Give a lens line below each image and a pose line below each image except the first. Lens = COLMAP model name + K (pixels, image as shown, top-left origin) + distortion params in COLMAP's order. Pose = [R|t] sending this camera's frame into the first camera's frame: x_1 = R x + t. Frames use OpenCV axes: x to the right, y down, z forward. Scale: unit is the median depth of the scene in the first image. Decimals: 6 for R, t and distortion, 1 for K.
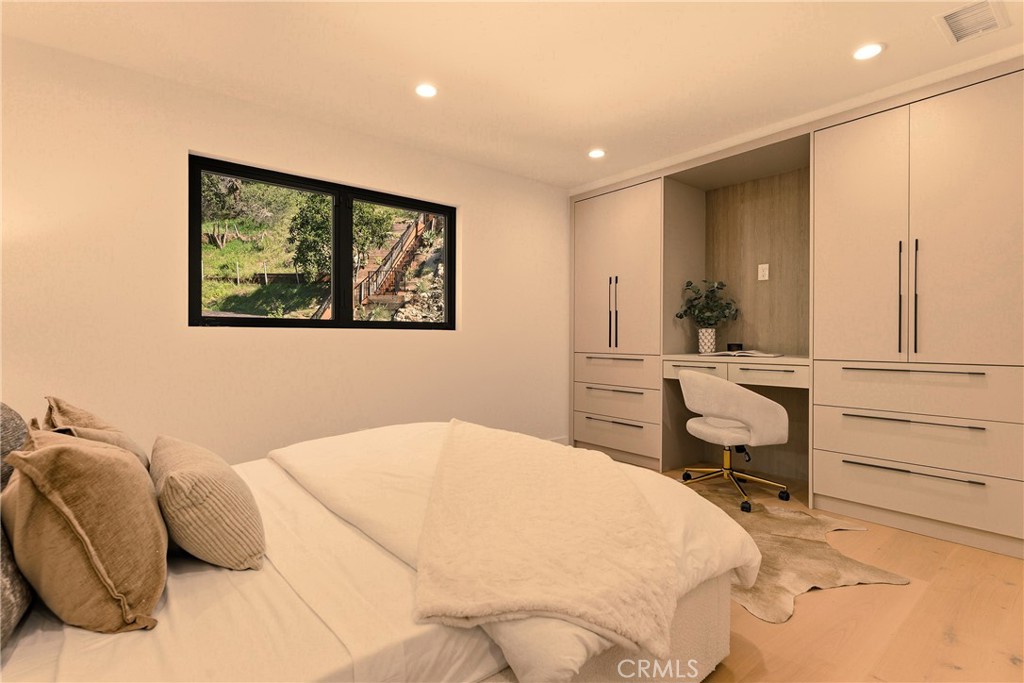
lens RADIAL K [[497.7, 0, 512.0], [0, 497.7, 341.5], [0, 0, 1]] dist [0.000135, 0.000019]
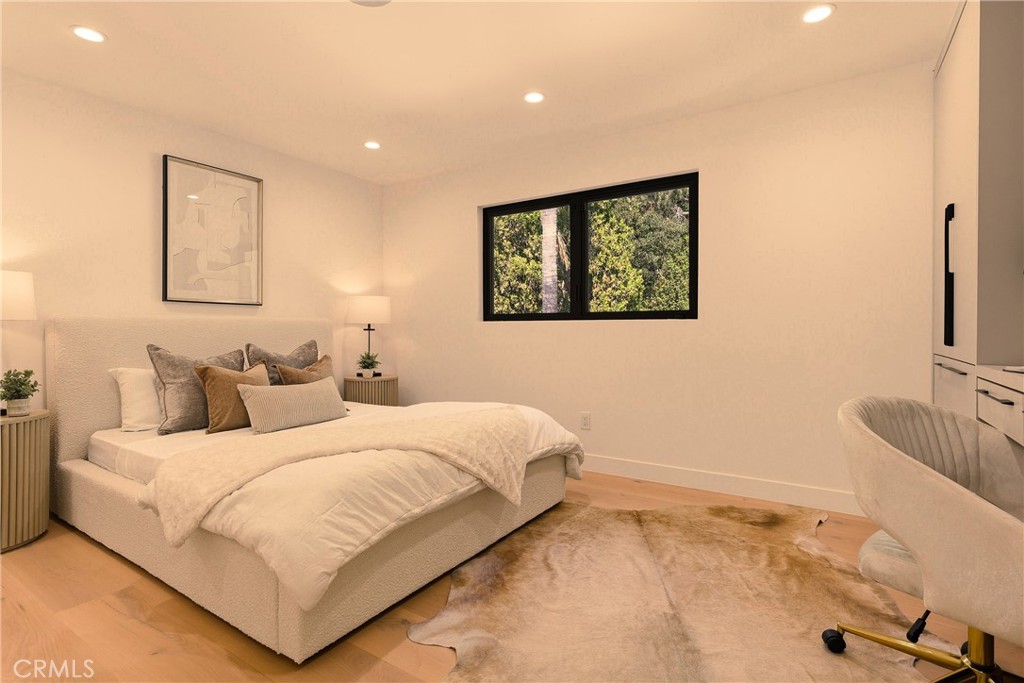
lens RADIAL K [[485.1, 0, 514.0], [0, 485.1, 329.3], [0, 0, 1]] dist [-0.000043, -0.000051]
pose [[0.302588, -0.000296, -0.953121, 0.651092], [-0.008072, 0.999963, -0.002873, -0.000895], [0.953087, 0.008563, 0.302575, 0.530749]]
